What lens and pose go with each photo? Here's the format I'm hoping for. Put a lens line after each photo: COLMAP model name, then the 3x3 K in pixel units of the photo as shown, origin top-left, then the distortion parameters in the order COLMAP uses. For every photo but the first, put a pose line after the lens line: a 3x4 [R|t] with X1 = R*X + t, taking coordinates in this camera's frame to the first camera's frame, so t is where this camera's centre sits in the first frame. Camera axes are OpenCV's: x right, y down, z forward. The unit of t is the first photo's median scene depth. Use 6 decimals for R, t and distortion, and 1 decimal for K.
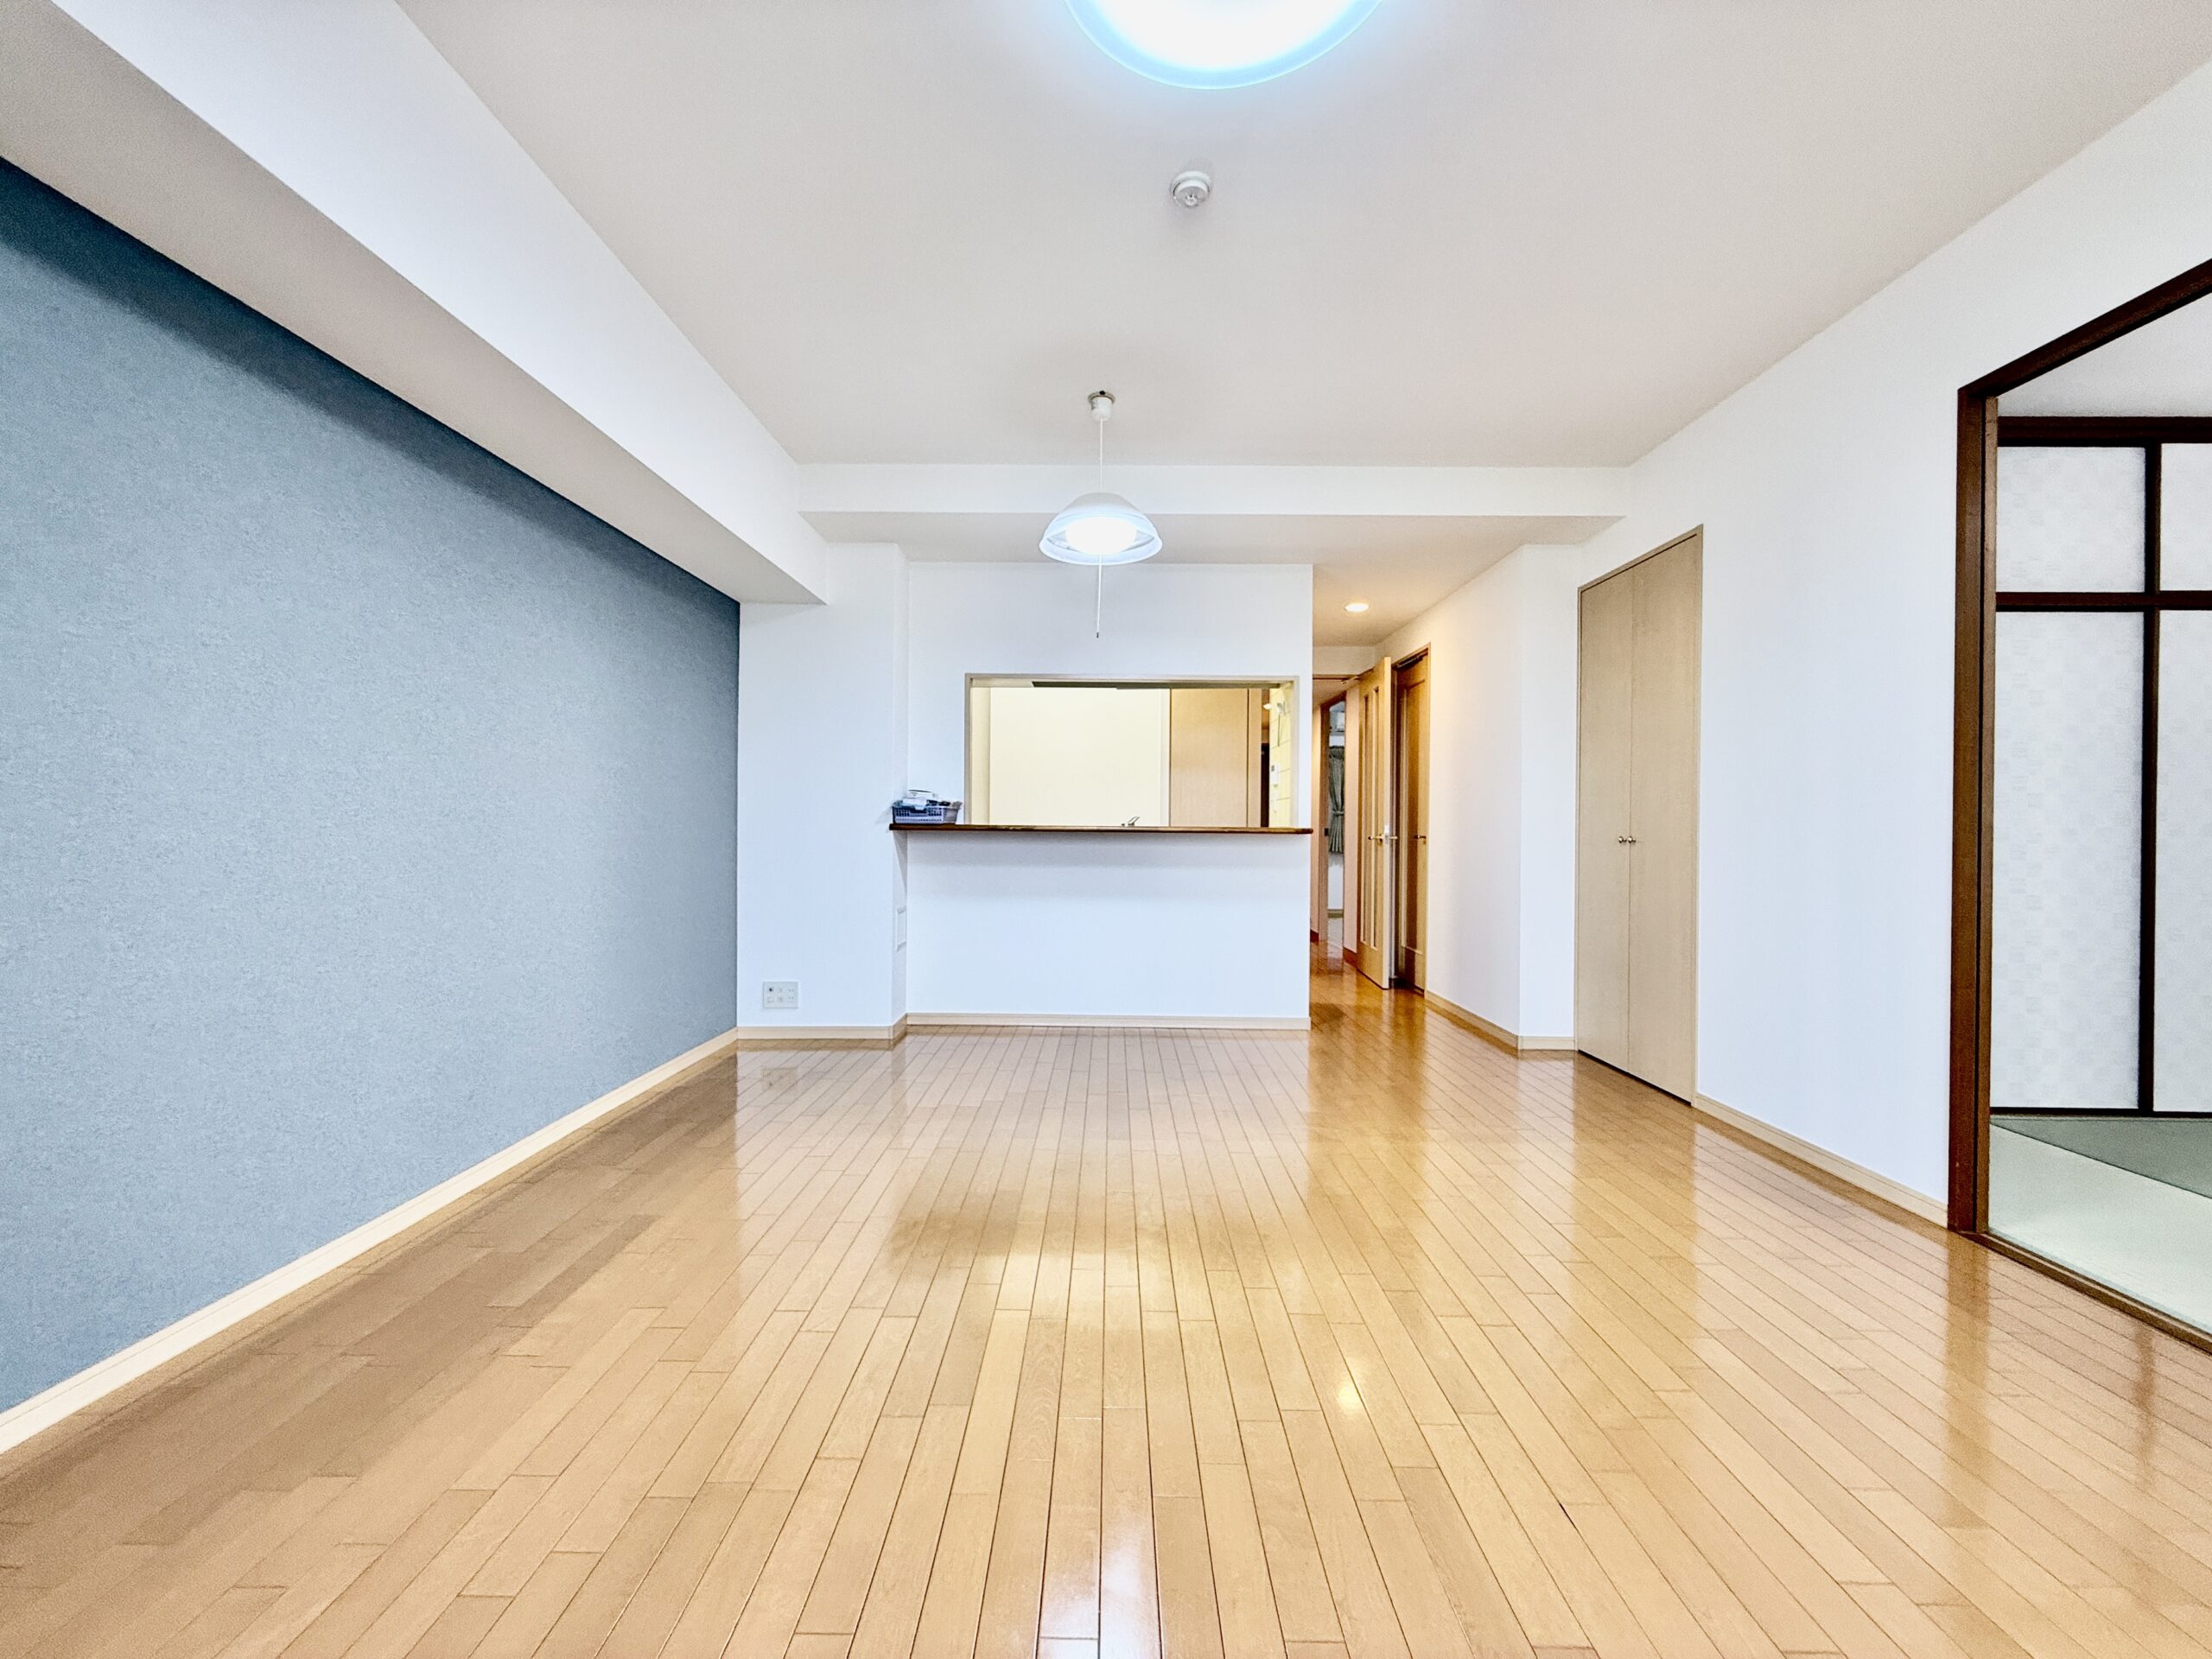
lens RADIAL K [[886.0, 0, 1102.9], [0, 886.0, 833.7], [0, 0, 1]] dist [-0.002916, 0.001352]
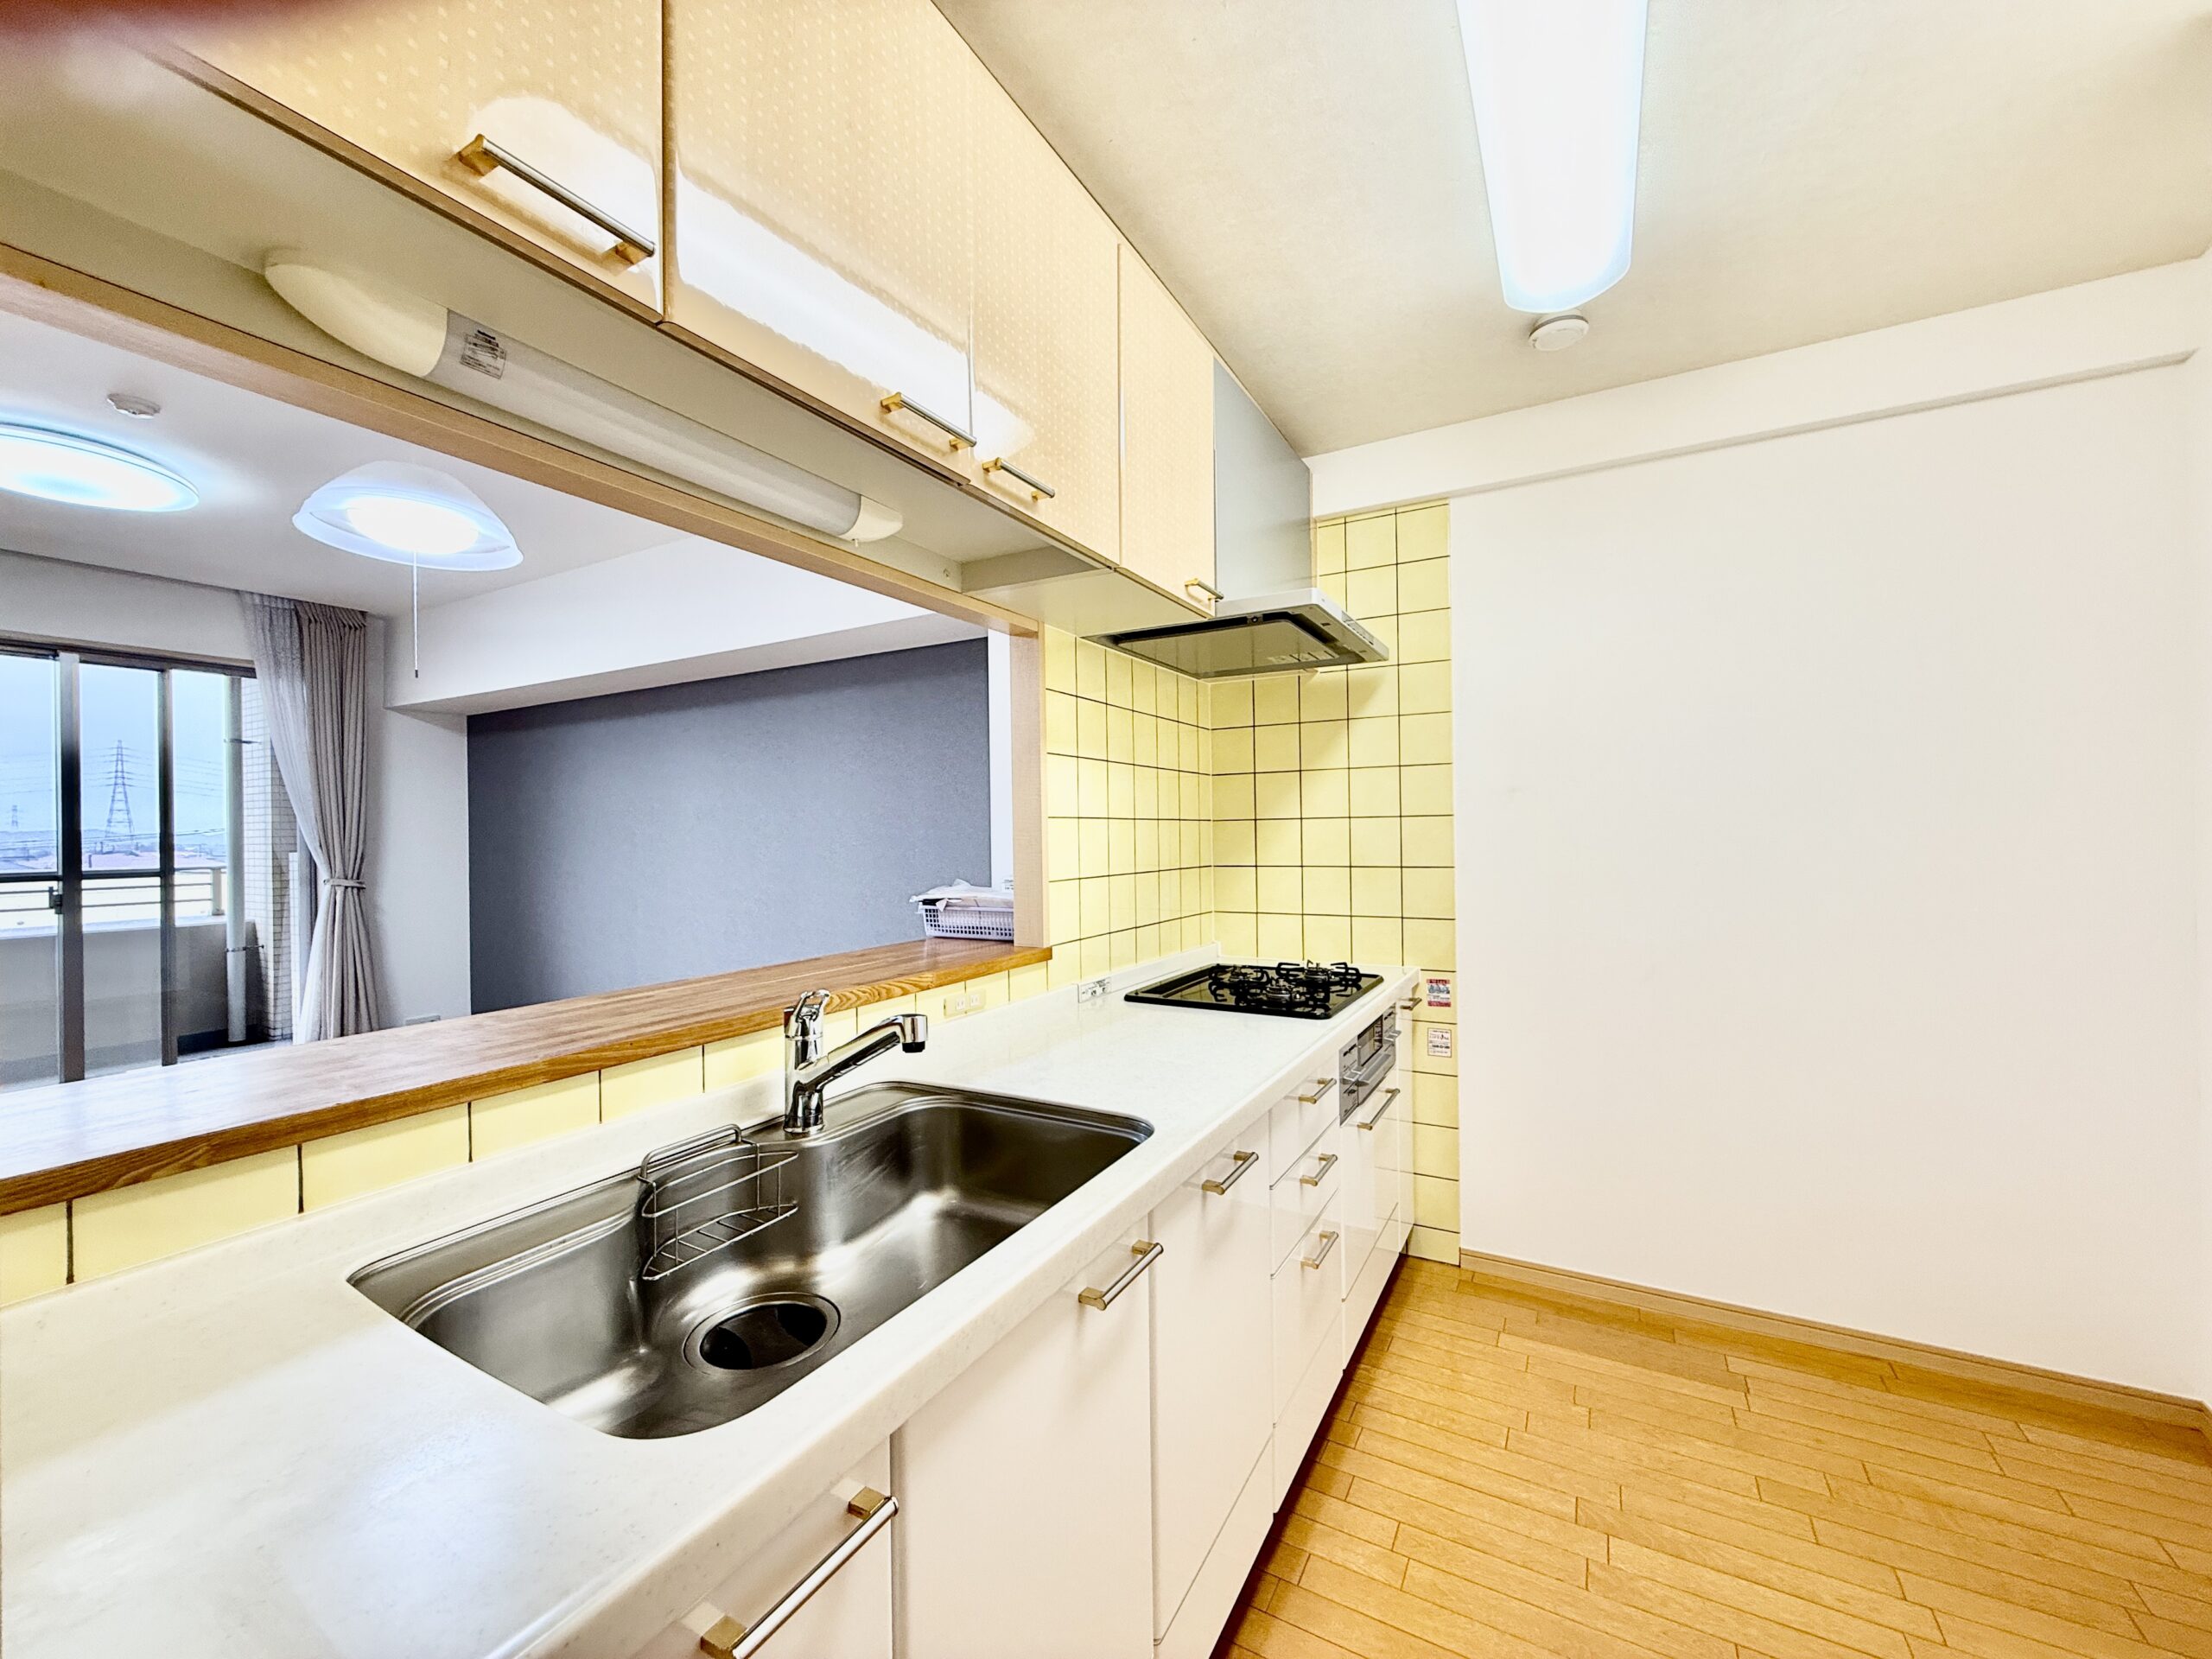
lens RADIAL K [[886.0, 0, 1104.8], [0, 886.0, 835.3], [0, 0, 1]] dist [-0.002916, 0.001352]
pose [[-0.480150, -0.002728, -0.877182, 0.259392], [0.002631, 0.999986, -0.004550, -0.072985], [0.877182, -0.004493, -0.480136, 1.386873]]
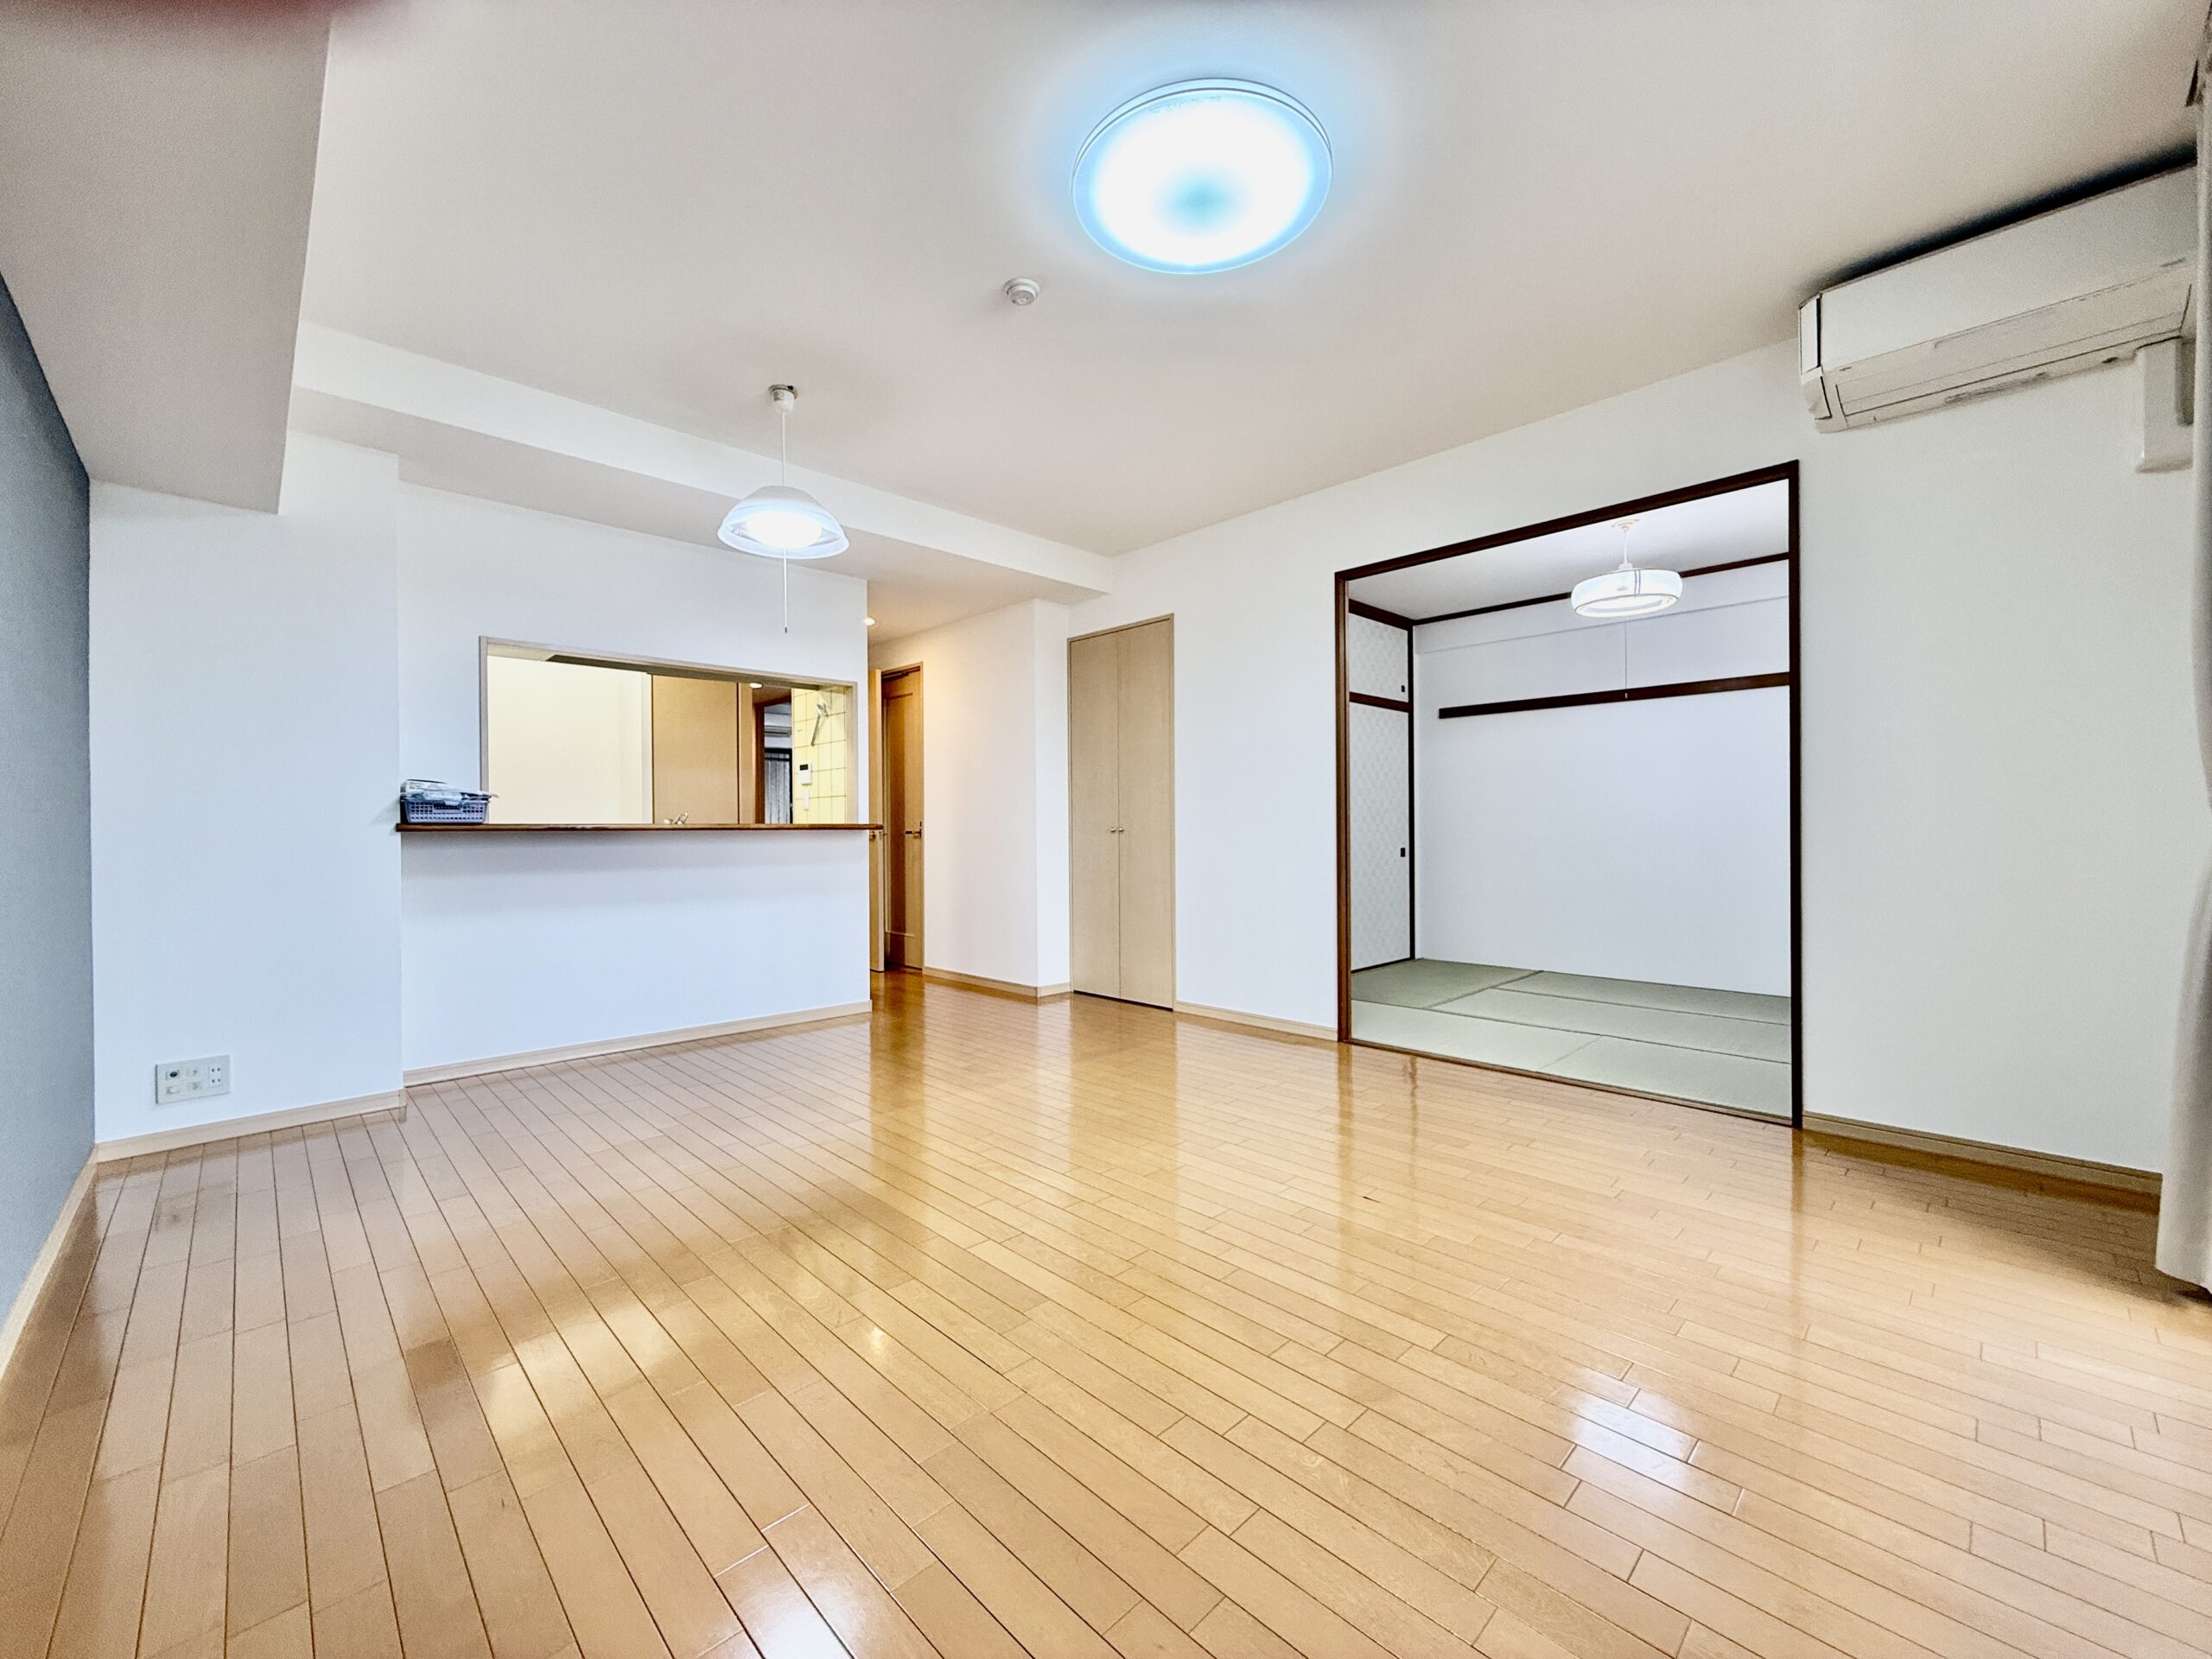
lens RADIAL K [[886.0, 0, 1114.6], [0, 886.0, 831.2], [0, 0, 1]] dist [-0.002916, 0.001352]
pose [[0.702571, -0.015027, 0.711455, -0.351578], [0.014781, 0.999869, 0.006522, -0.000312], [-0.711460, 0.005933, 0.702701, 0.030185]]
